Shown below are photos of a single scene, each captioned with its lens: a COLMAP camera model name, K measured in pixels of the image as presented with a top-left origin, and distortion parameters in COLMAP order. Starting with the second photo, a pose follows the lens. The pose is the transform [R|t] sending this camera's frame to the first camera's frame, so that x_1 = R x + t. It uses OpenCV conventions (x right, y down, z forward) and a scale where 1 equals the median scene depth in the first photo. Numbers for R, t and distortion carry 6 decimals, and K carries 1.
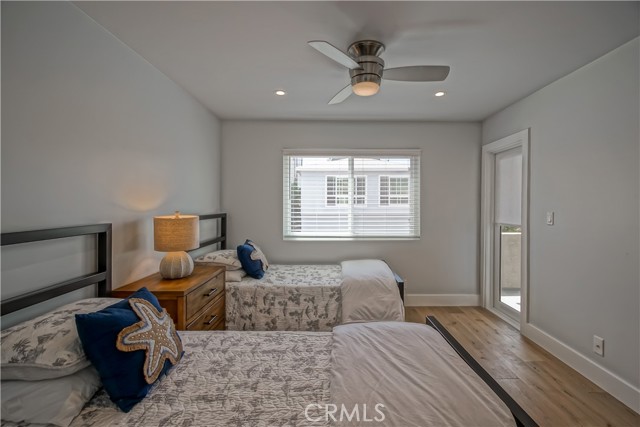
lens RADIAL K [[298.0, 0, 334.3], [0, 298.0, 208.9], [0, 0, 1]] dist [0.001978, -0.008436]
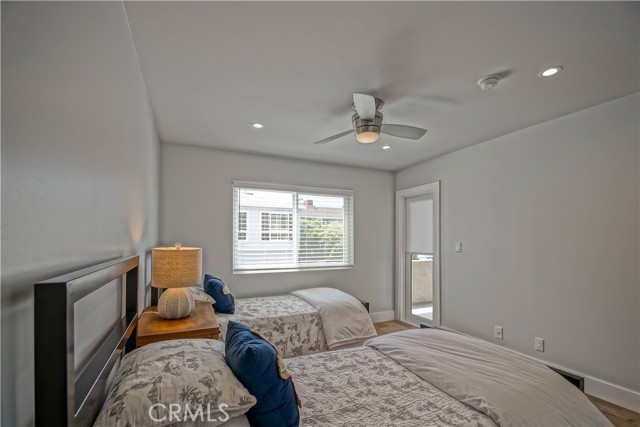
lens RADIAL K [[290.8, 0, 318.6], [0, 290.8, 239.6], [0, 0, 1]] dist [-0.000447, -0.000985]
pose [[0.913212, 0.000812, 0.407484, -0.411894], [0.005974, 0.999864, -0.015382, 0.012826], [-0.407441, 0.016482, 0.913083, 0.027605]]
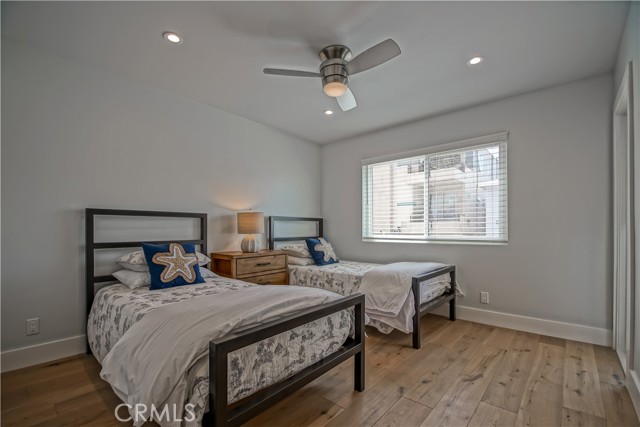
lens RADIAL K [[295.2, 0, 322.3], [0, 295.2, 231.8], [0, 0, 1]] dist [-0.002241, -0.000536]
pose [[0.741840, 0.002265, -0.670573, 0.624824], [-0.009895, 0.999922, -0.007568, 0.110625], [0.670504, 0.012250, 0.741805, 0.108677]]
